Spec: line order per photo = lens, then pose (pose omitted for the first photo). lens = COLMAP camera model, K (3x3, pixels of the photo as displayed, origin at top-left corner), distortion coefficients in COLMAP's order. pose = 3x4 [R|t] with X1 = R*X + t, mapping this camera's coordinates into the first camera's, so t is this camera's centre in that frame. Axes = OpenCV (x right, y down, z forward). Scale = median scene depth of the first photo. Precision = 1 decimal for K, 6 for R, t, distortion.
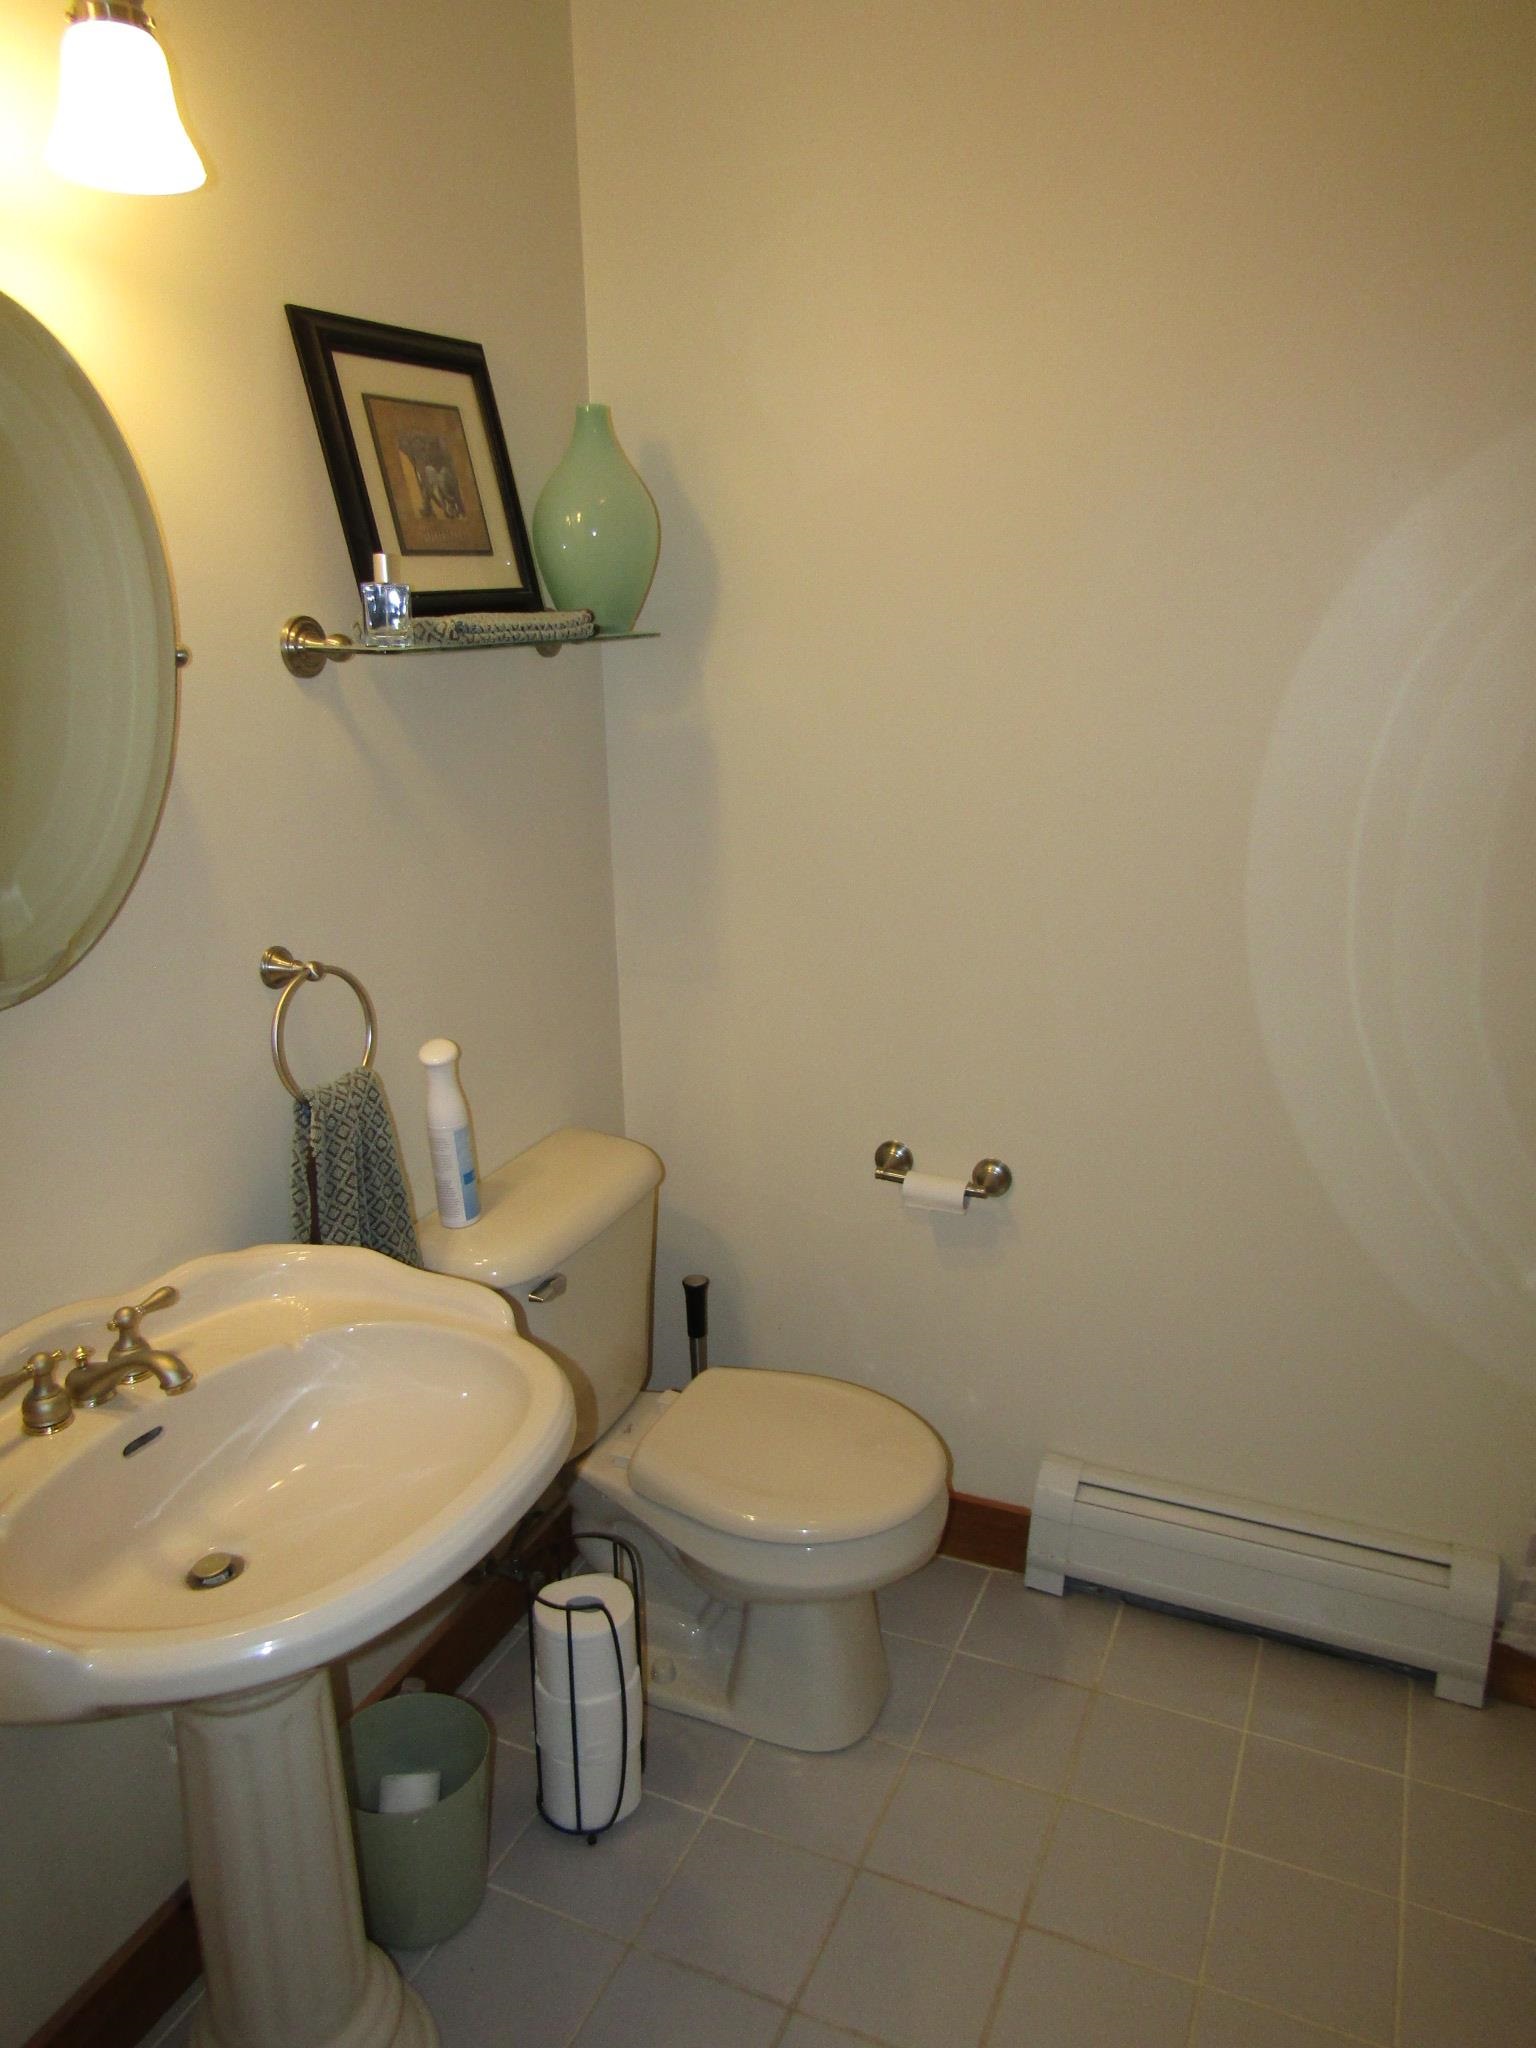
lens RADIAL K [[1452.0, 0, 779.5], [0, 1452.0, 1030.7], [0, 0, 1]] dist [-0.013944, 0.002641]
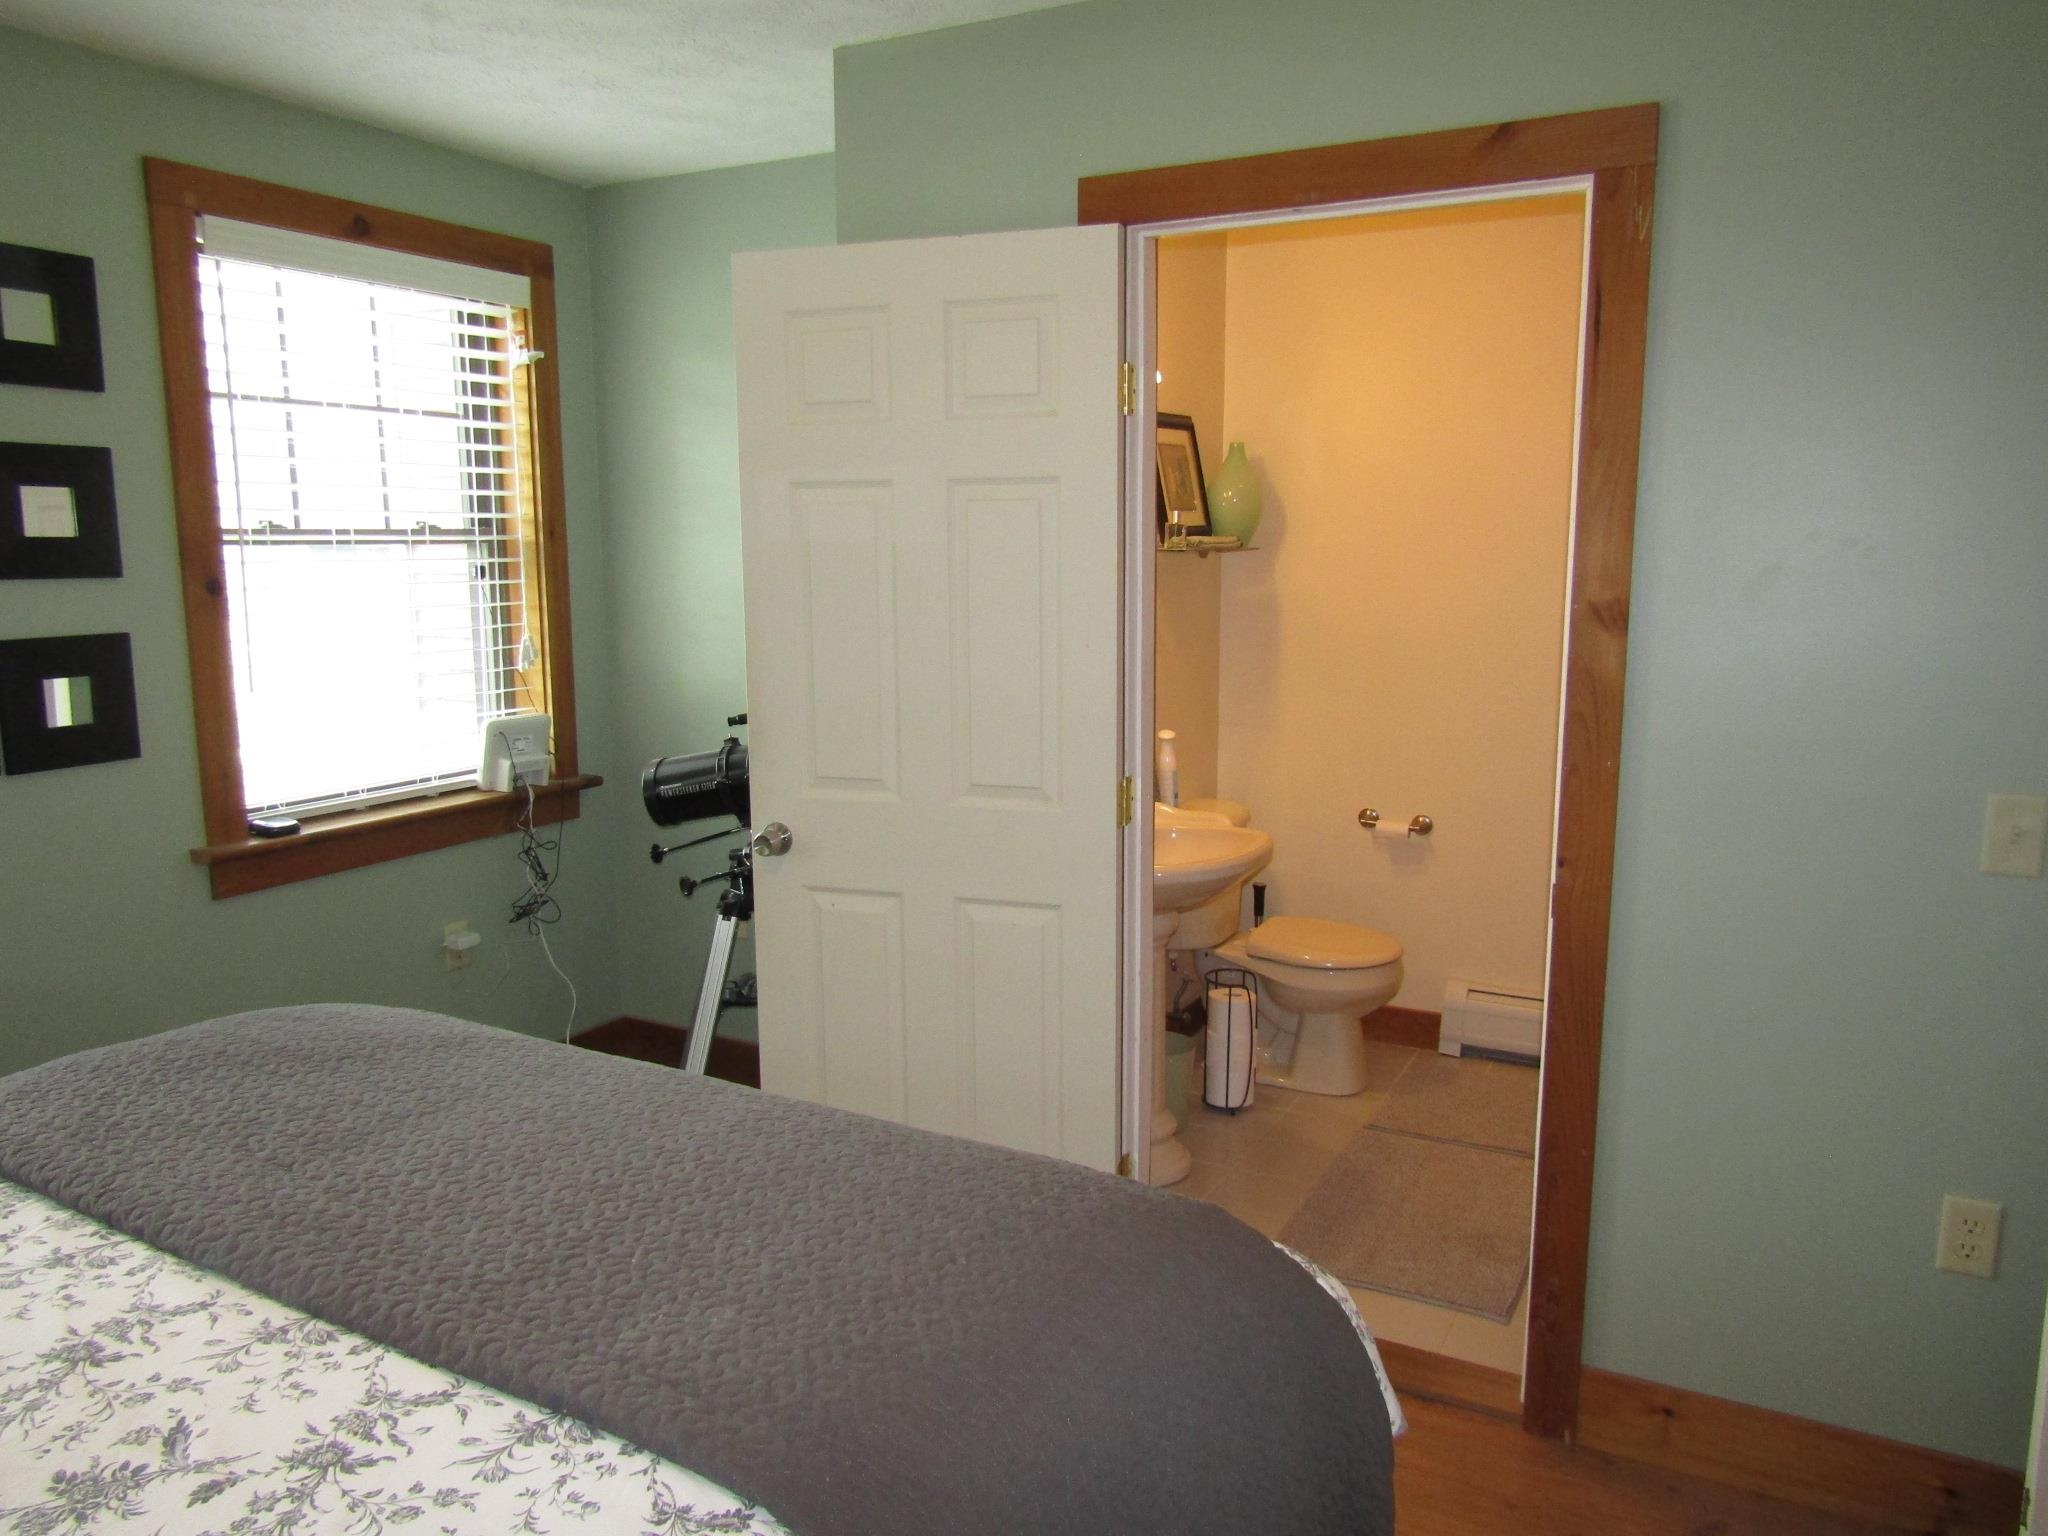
lens RADIAL K [[1452.0, 0, 1011.4], [0, 1452.0, 766.1], [0, 0, 1]] dist [-0.013944, 0.002641]
pose [[0.996548, 0.024348, -0.079370, -0.262376], [-0.034769, 0.990549, -0.132682, 0.318818], [0.075389, 0.134984, 0.987976, -1.018321]]
